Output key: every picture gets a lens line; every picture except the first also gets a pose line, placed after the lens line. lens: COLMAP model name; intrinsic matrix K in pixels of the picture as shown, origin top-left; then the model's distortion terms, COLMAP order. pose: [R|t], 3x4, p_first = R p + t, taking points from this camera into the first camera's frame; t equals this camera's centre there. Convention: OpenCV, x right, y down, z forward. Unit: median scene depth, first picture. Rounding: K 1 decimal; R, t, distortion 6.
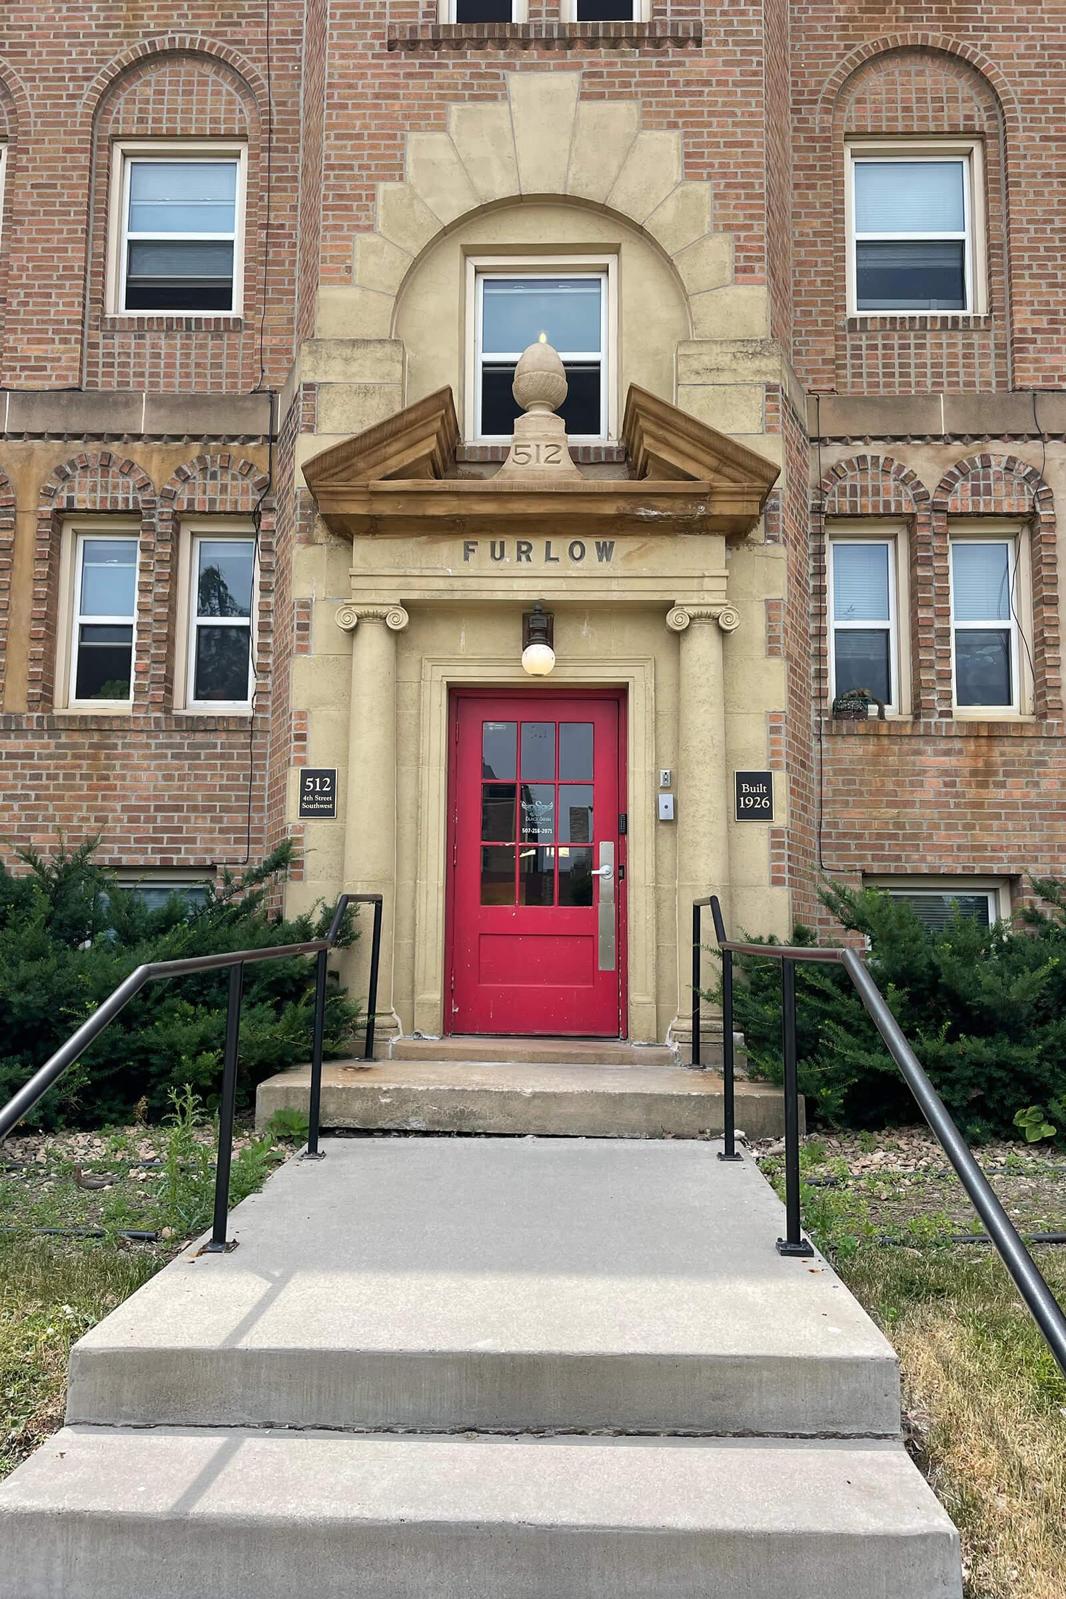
lens RADIAL K [[1209.6, 0, 532.9], [0, 1209.6, 793.1], [0, 0, 1]] dist [0.092742, -0.118989]
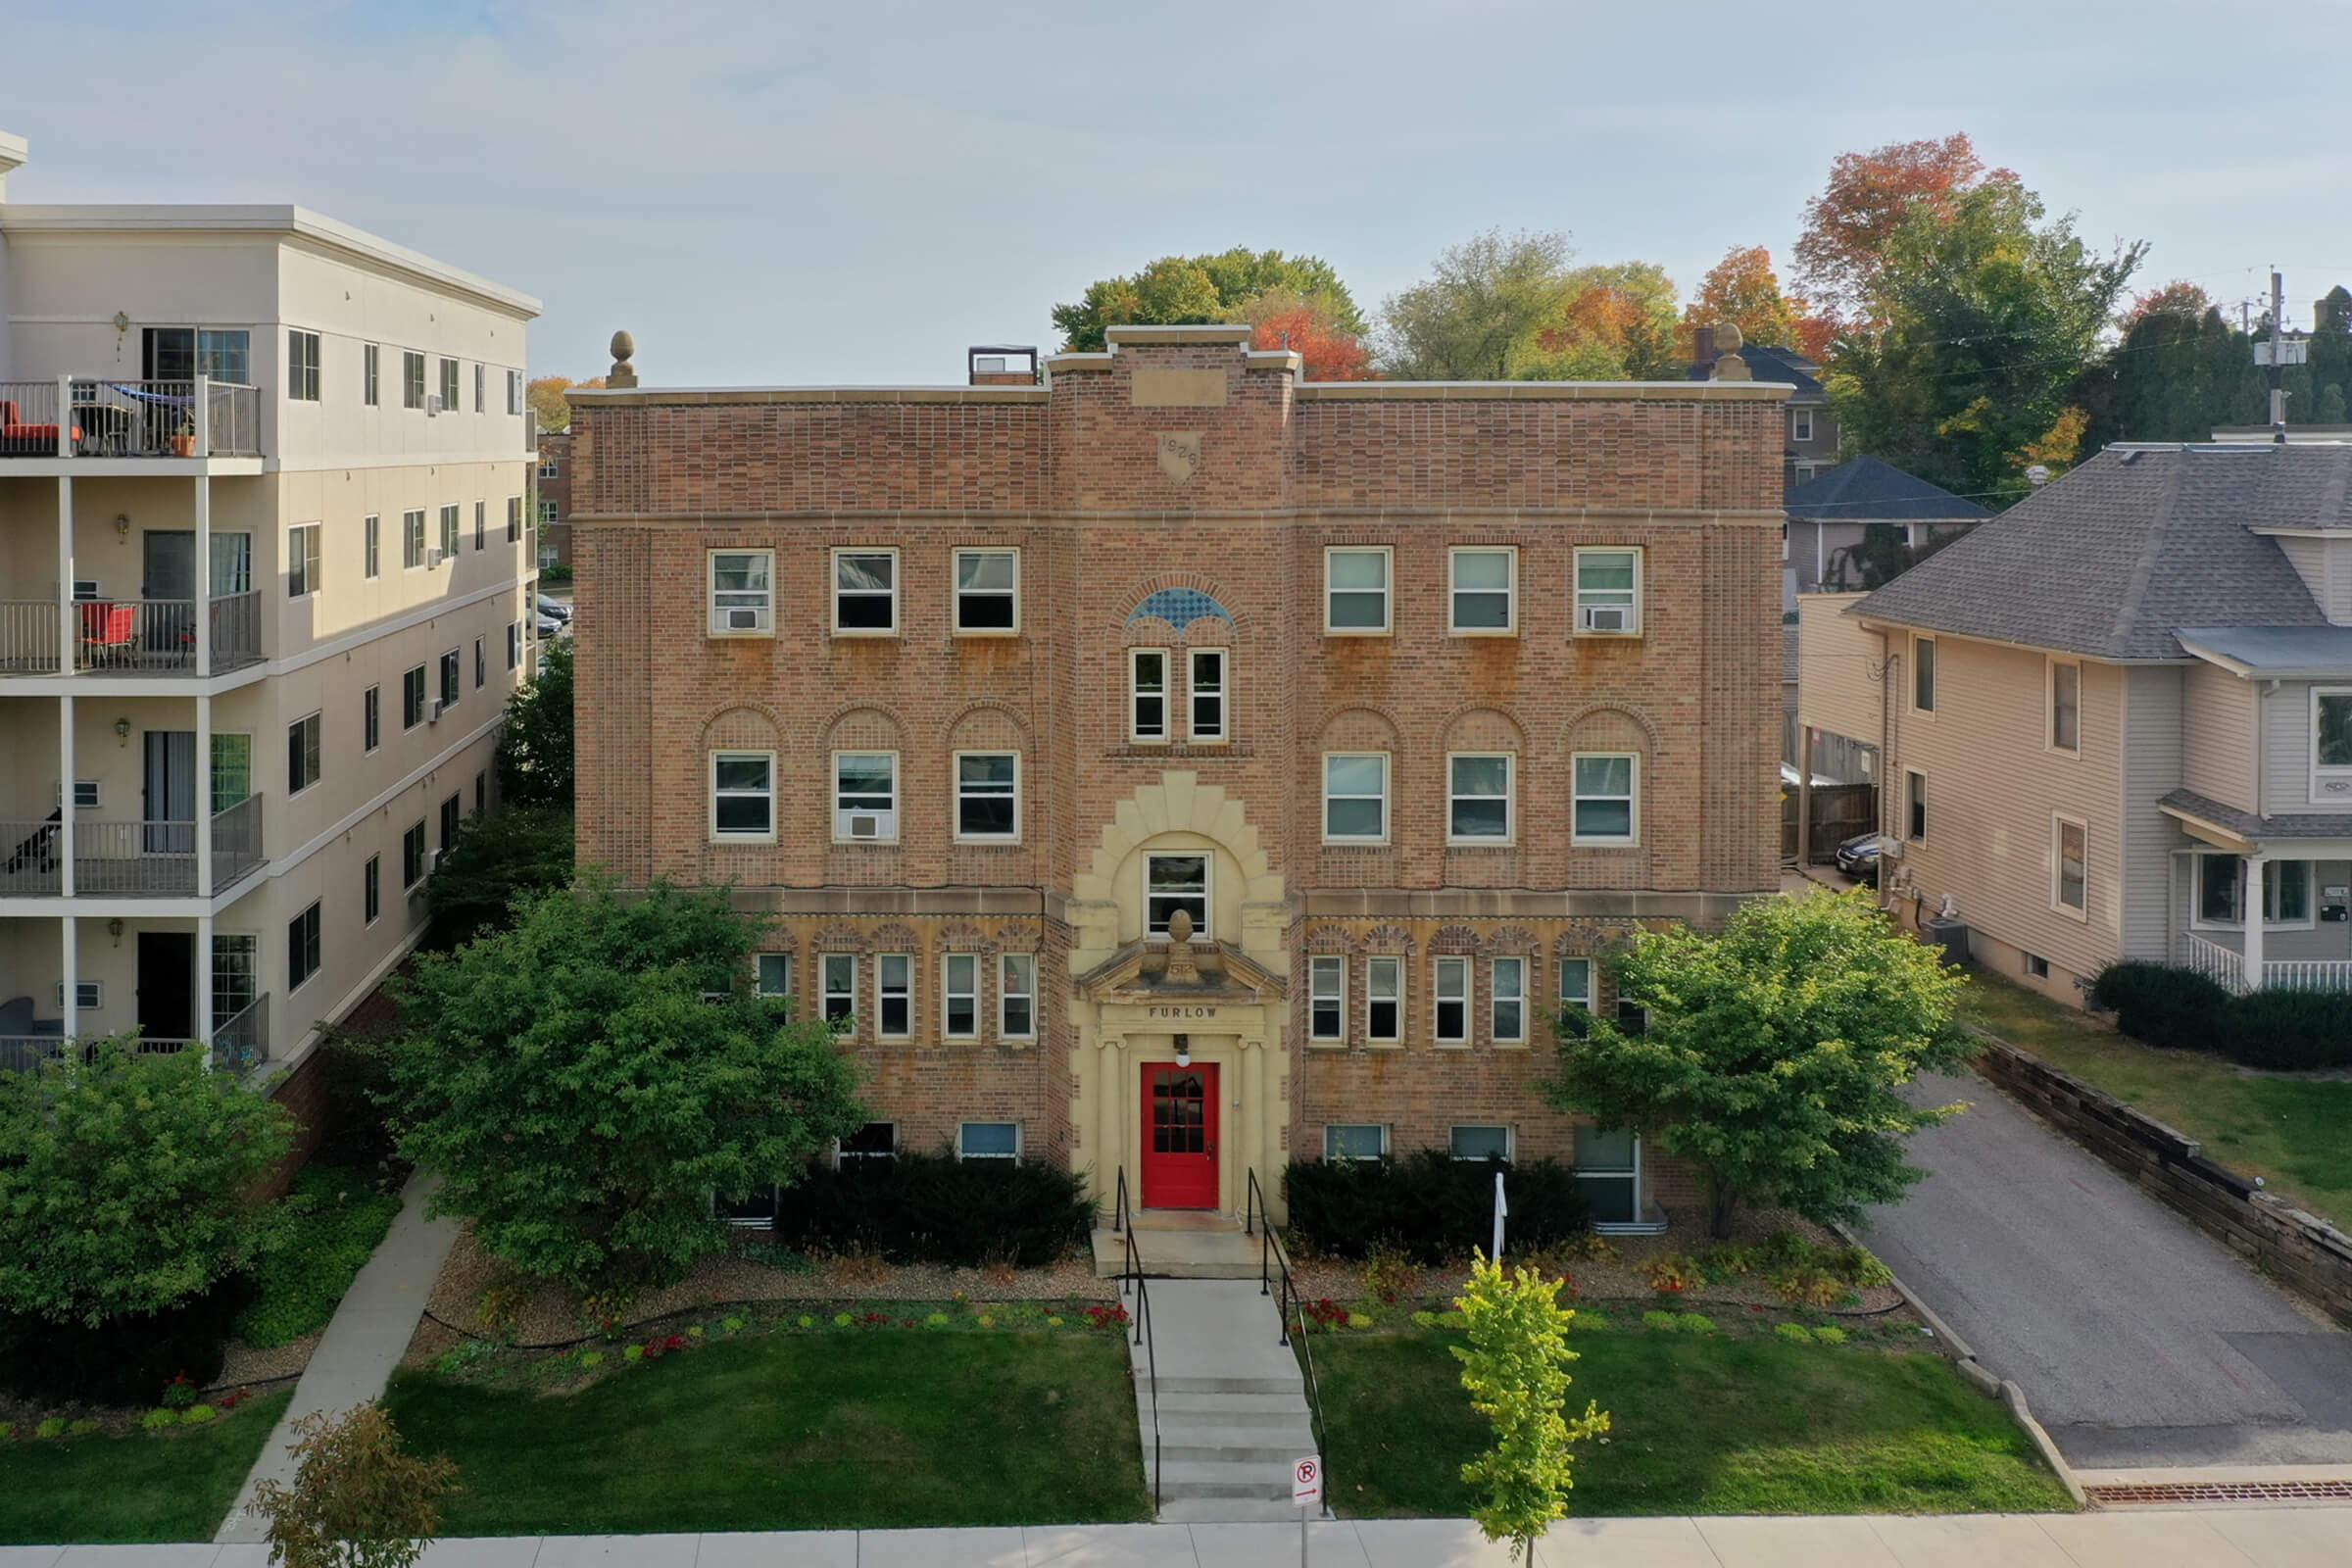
lens RADIAL K [[2035.7, 0, 855.8], [0, 2035.7, 481.4], [0, 0, 1]] dist [0.003614, -0.001398]
pose [[0.999890, -0.011007, -0.009930, -0.514921], [0.012341, 0.989180, 0.146186, -1.610384], [0.008213, -0.146293, 0.989207, -2.441538]]
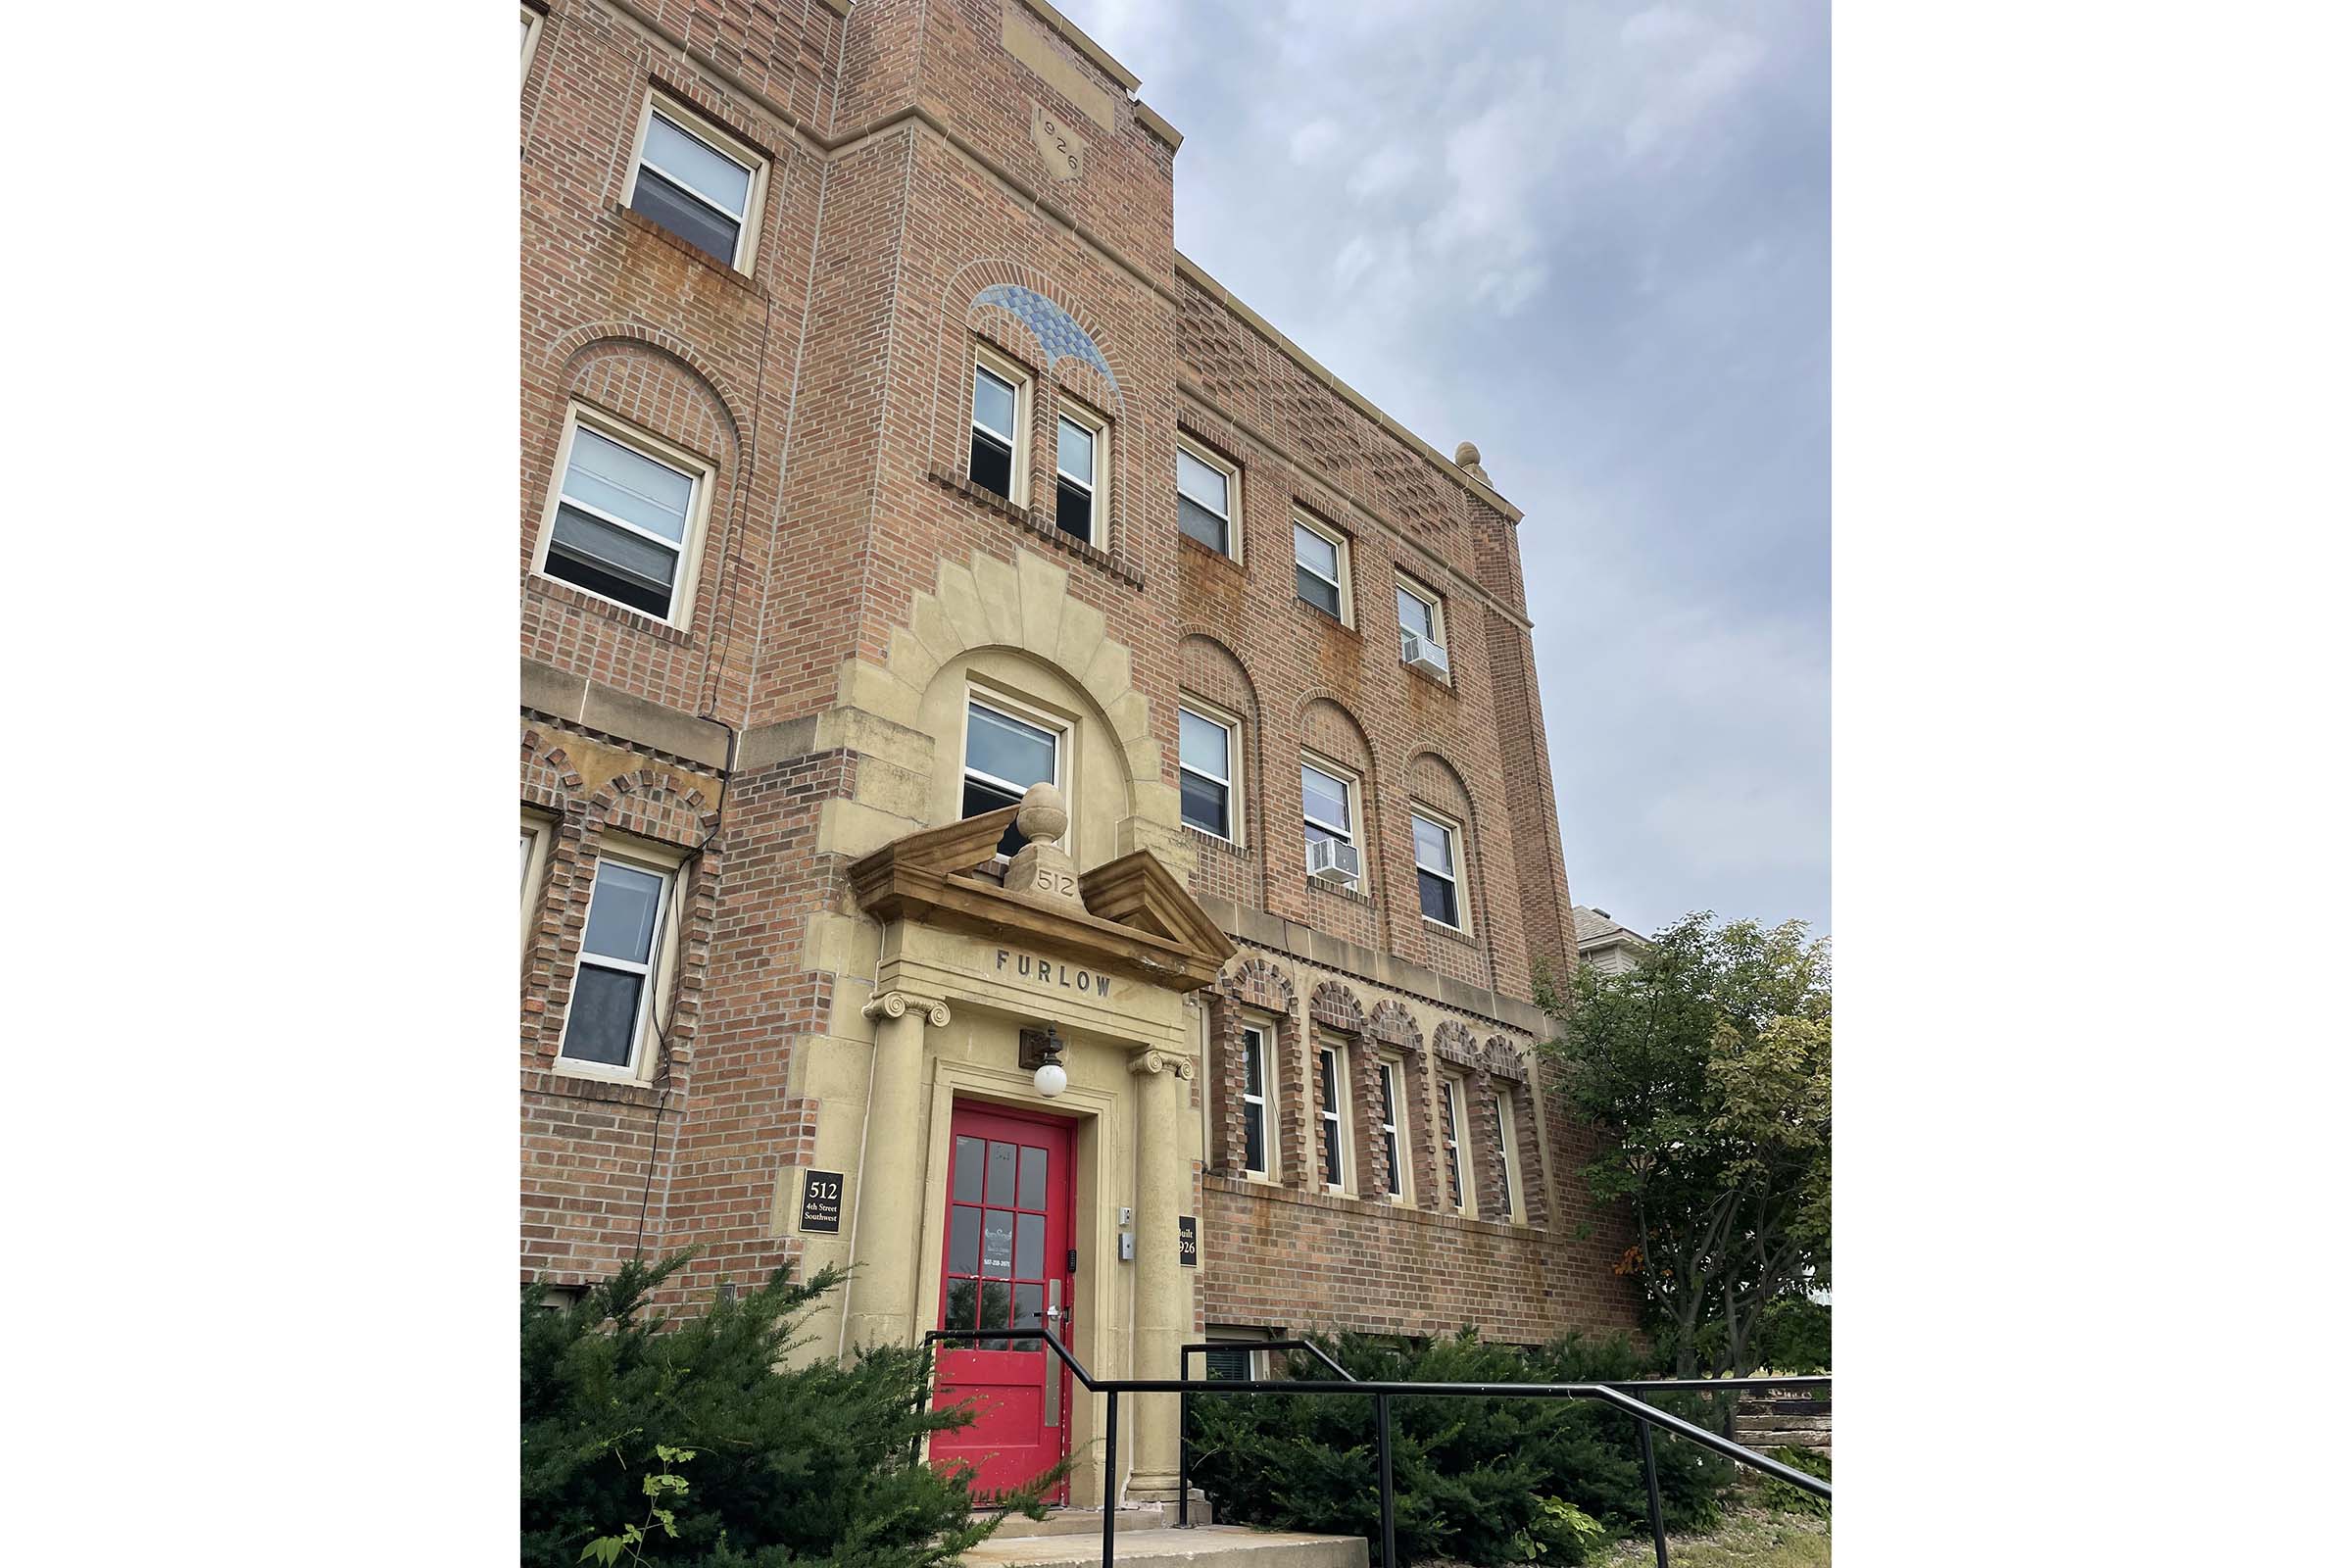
lens RADIAL K [[1314.9, 0, 1178.1], [0, 1314.9, 776.8], [0, 0, 1]] dist [0.110531, -0.163984]
pose [[0.704531, 0.297255, 0.644419, -0.637872], [-0.073138, 0.933628, -0.350700, 0.029348], [-0.705895, 0.199947, 0.679510, 0.111020]]
